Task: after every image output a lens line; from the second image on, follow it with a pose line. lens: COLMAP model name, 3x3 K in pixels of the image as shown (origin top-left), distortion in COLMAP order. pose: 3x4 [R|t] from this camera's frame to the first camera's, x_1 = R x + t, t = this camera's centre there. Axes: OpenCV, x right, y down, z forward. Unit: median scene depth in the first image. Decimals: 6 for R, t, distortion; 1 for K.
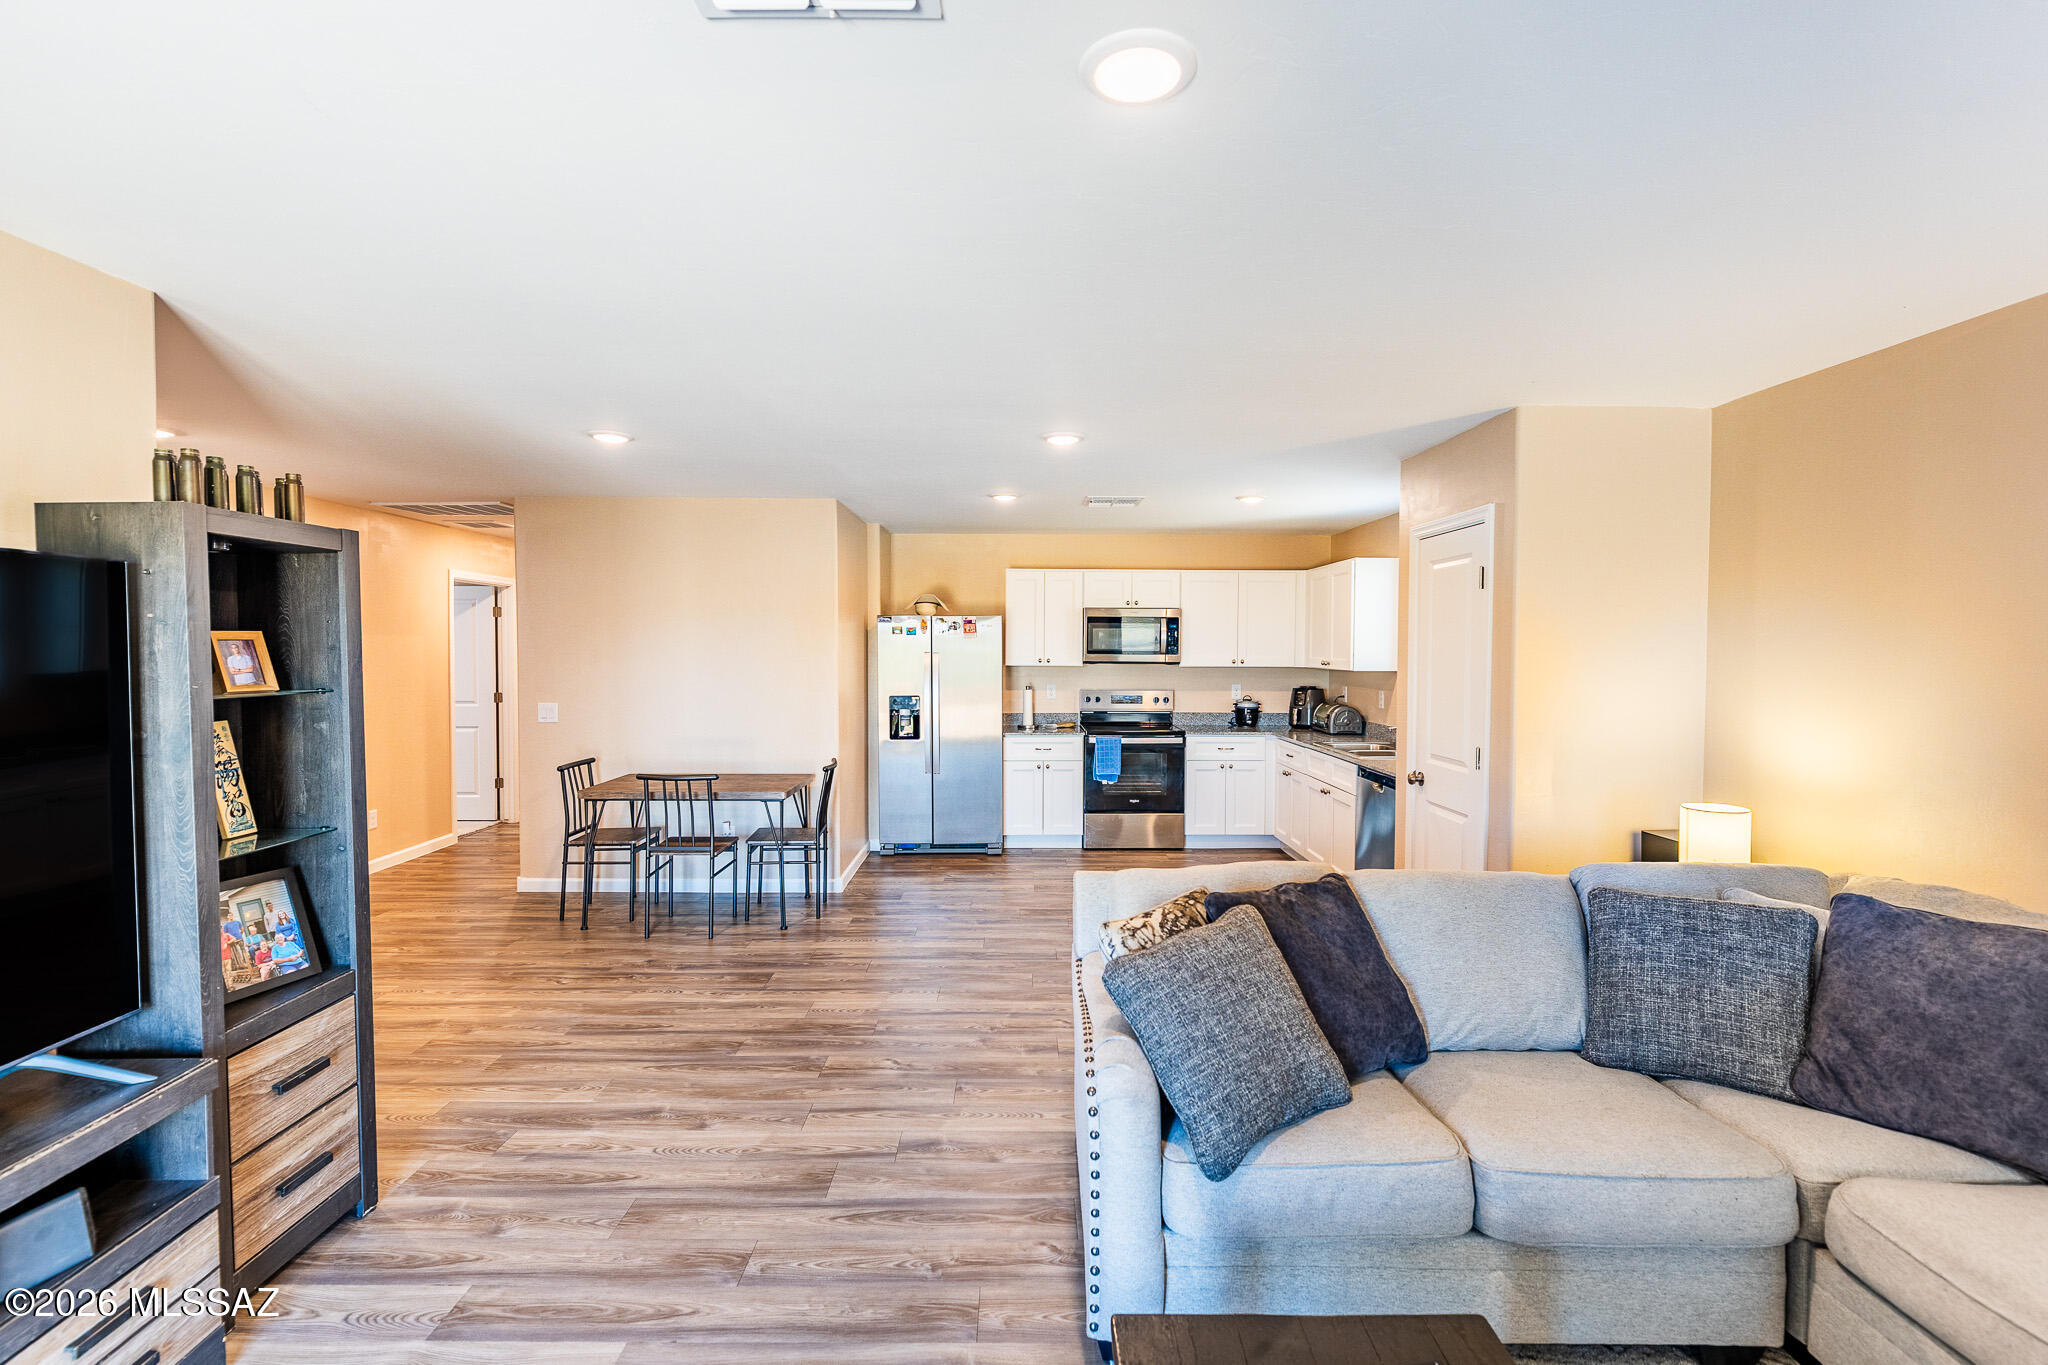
lens RADIAL K [[923.9, 0, 1031.4], [0, 923.9, 682.3], [0, 0, 1]] dist [-0.001620, -0.001173]
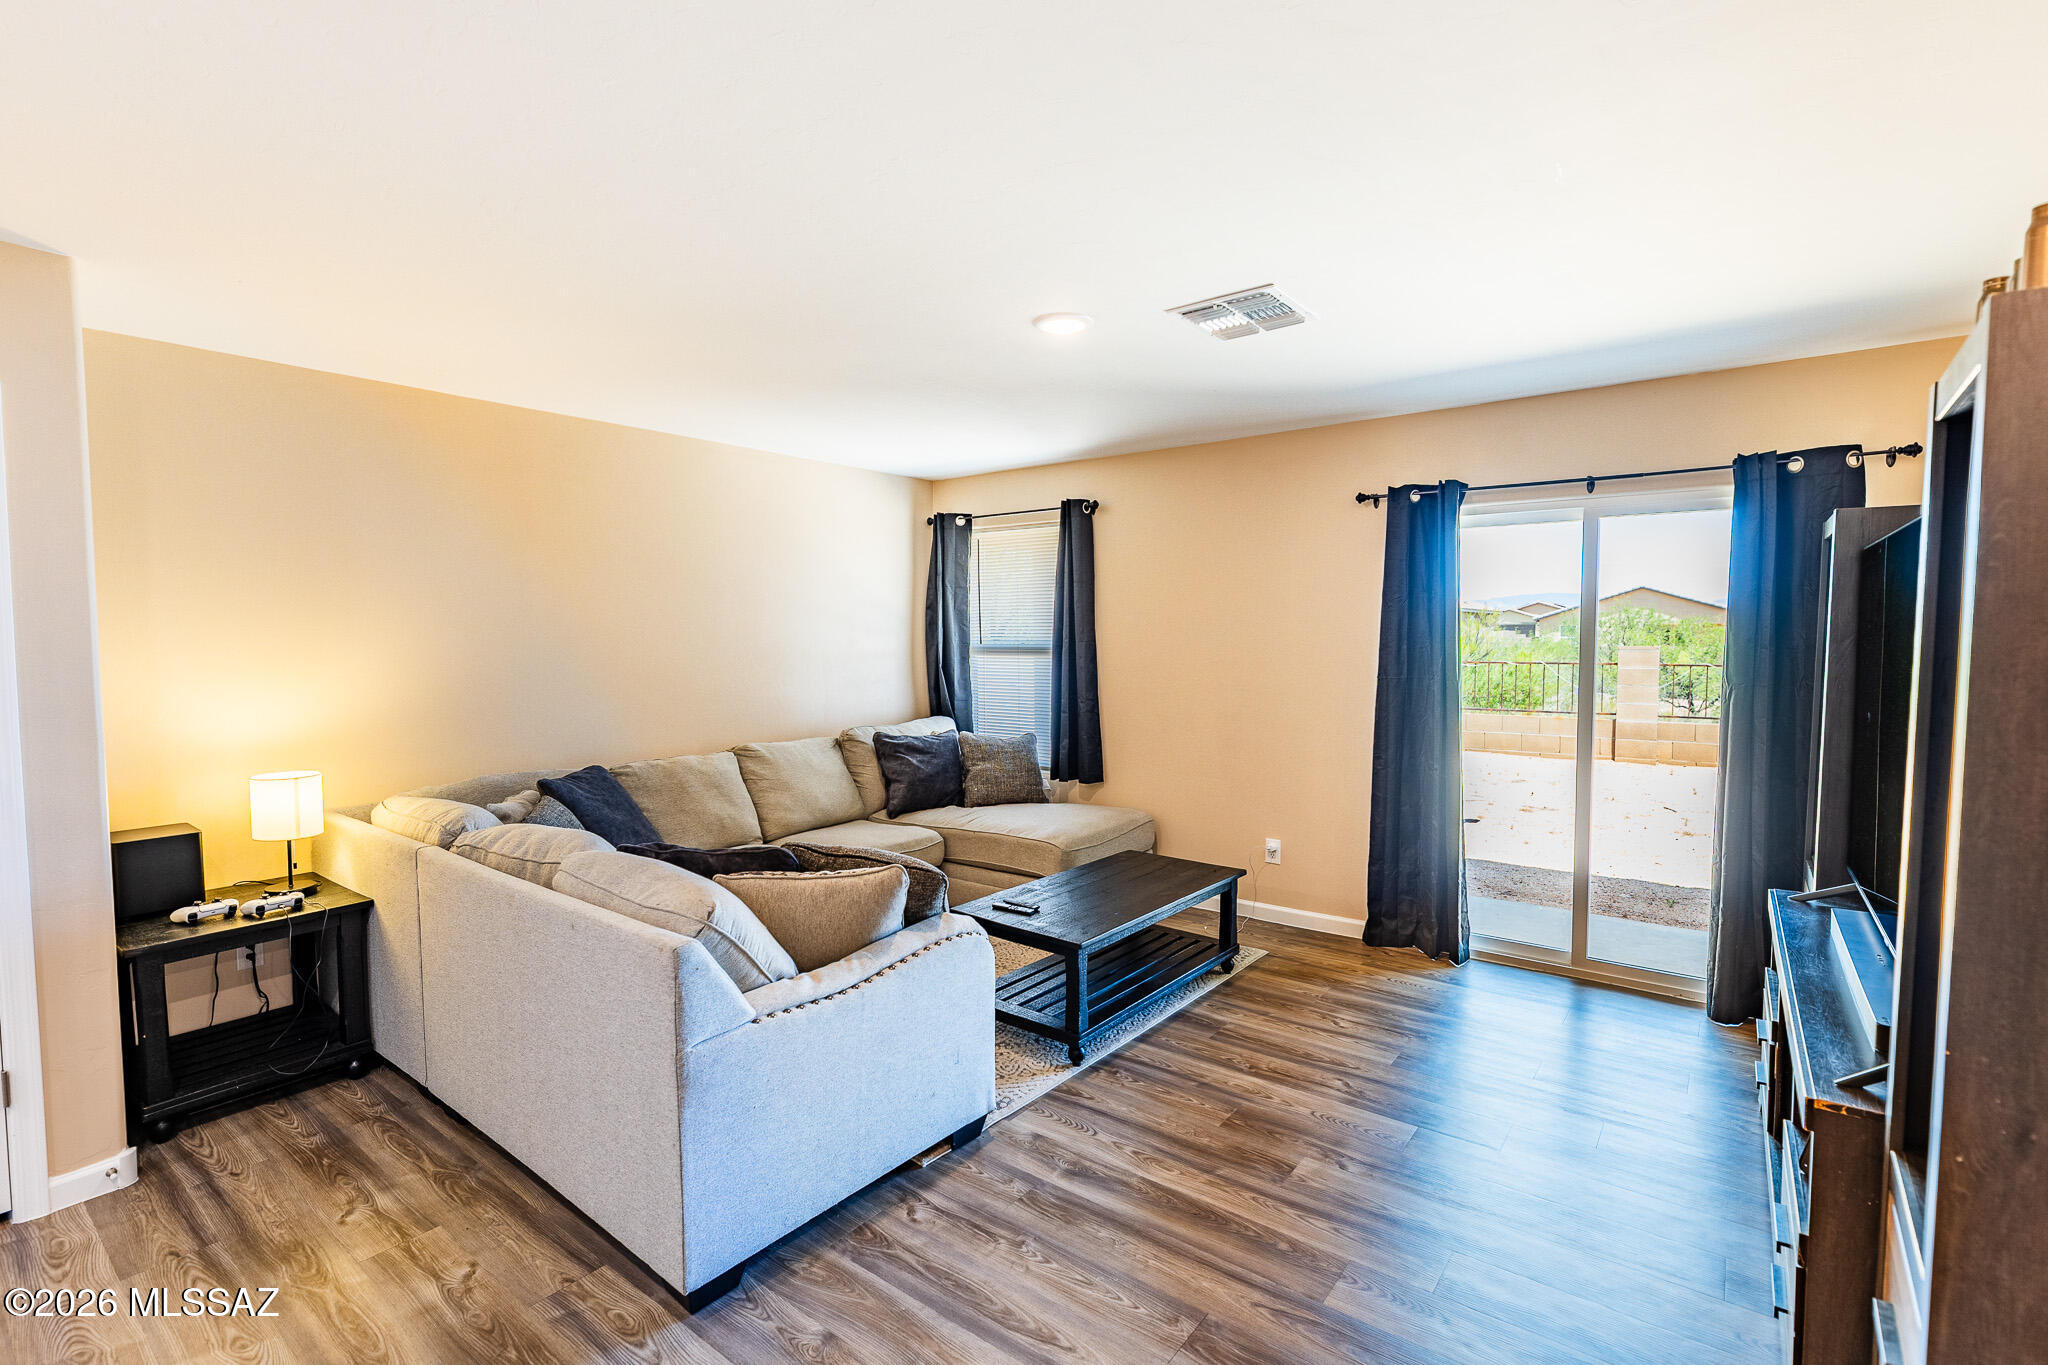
lens RADIAL K [[923.9, 0, 1030.7], [0, 923.9, 688.2], [0, 0, 1]] dist [-0.001620, -0.001173]
pose [[-0.784318, -0.036587, 0.619280, -0.239705], [0.026567, 0.995362, 0.092454, -0.013776], [-0.619790, 0.088966, -0.779708, 0.585926]]
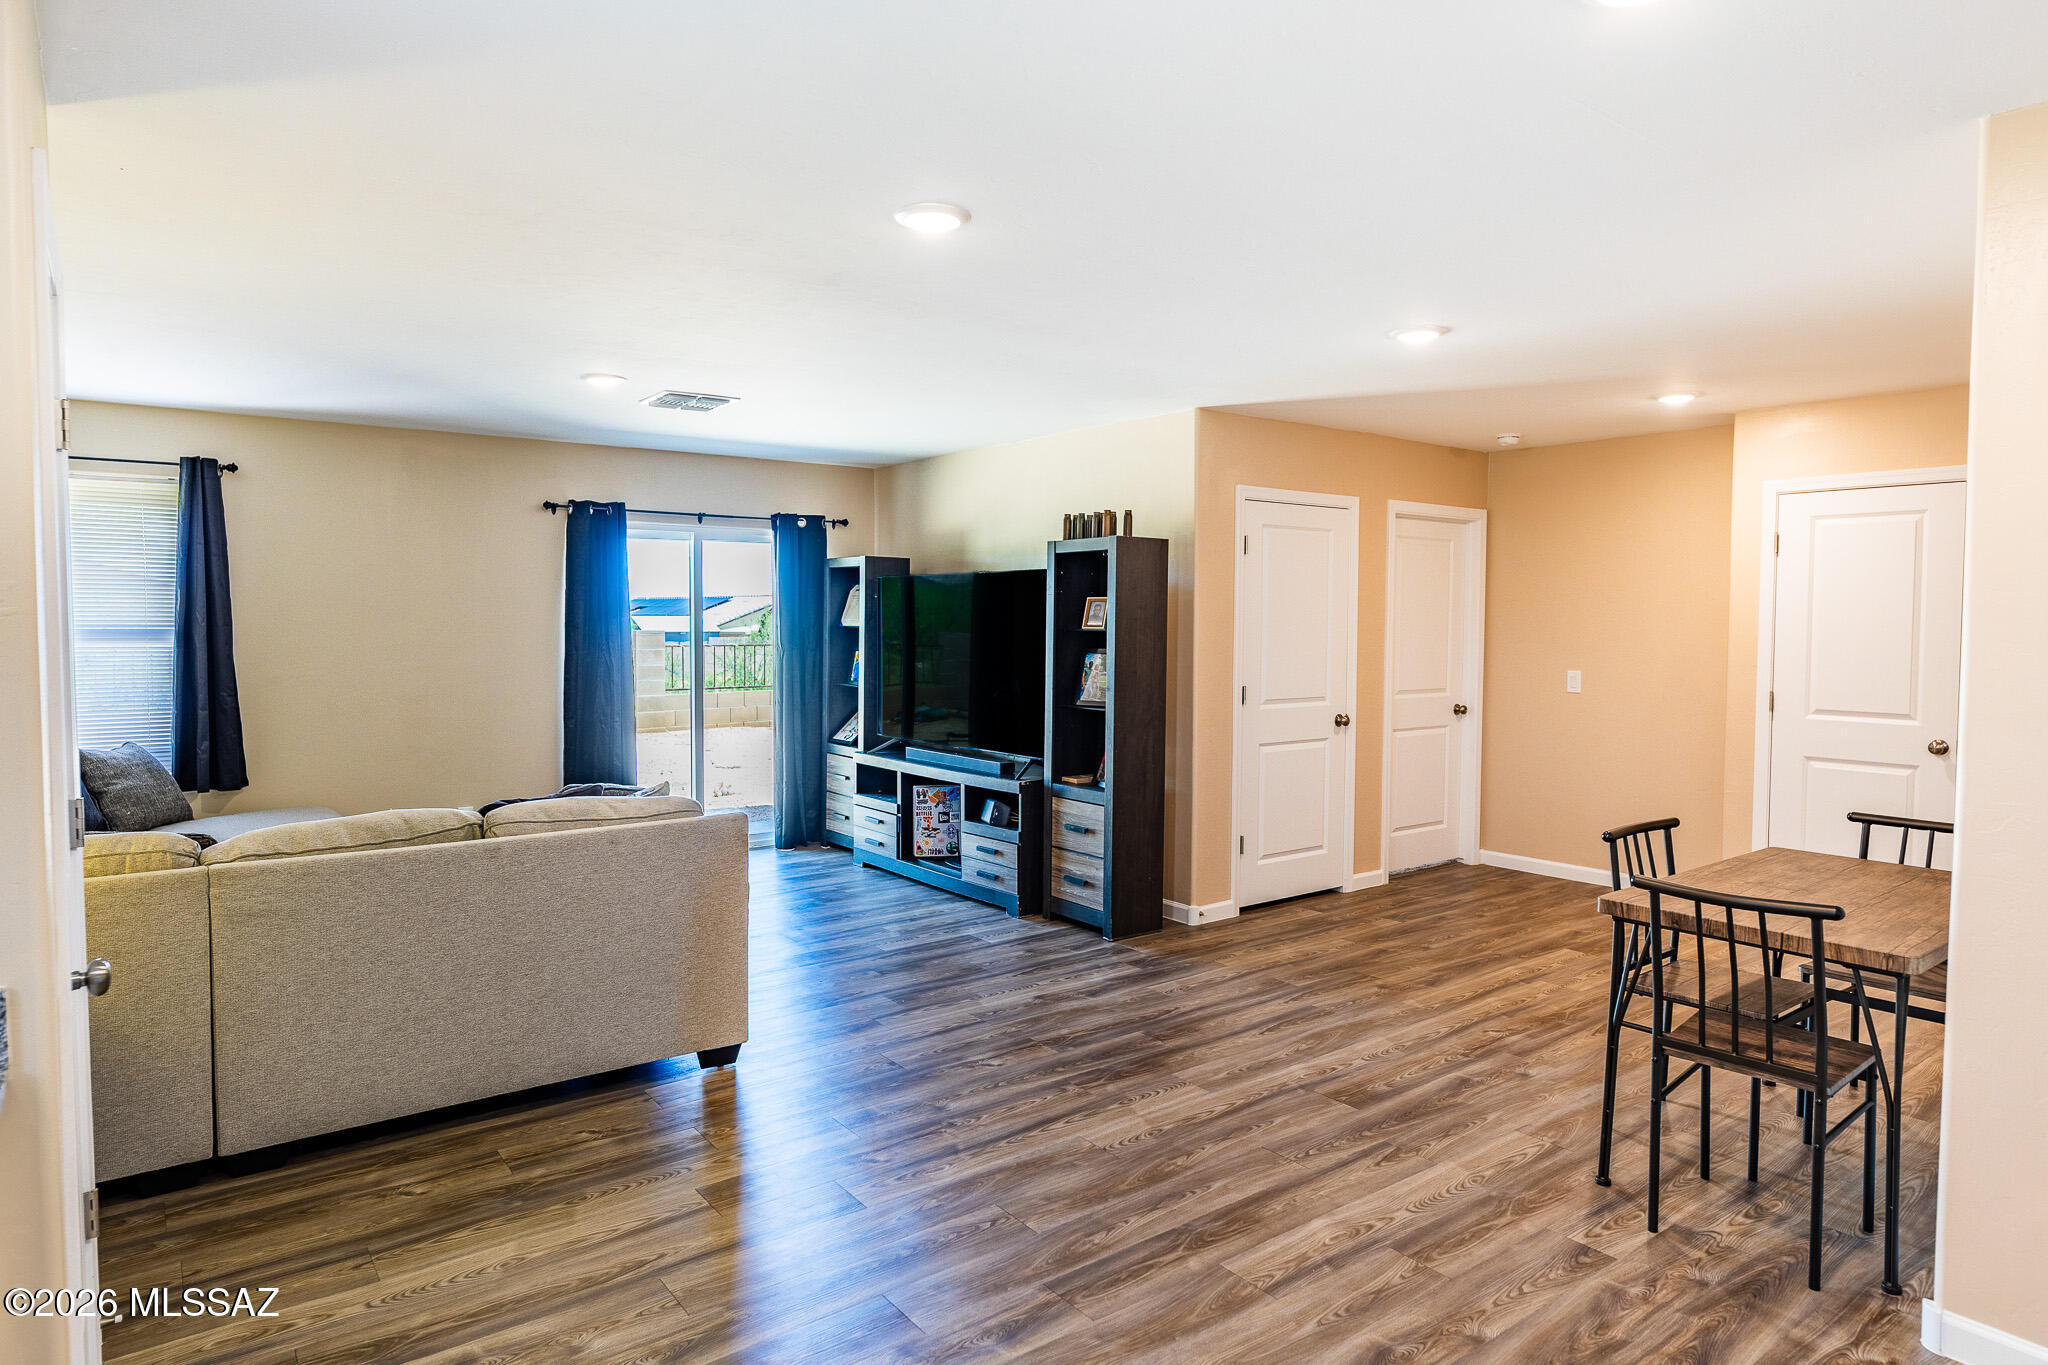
lens RADIAL K [[1200.0, 0, 1017.7], [0, 1200.0, 663.5], [0, 0, 1]] dist [-0.000260, 0.000466]
pose [[-0.810089, 0.018072, -0.586029, 0.257212], [-0.028185, 0.997169, 0.069712, -0.028657], [0.585629, 0.072990, -0.807286, 0.986997]]
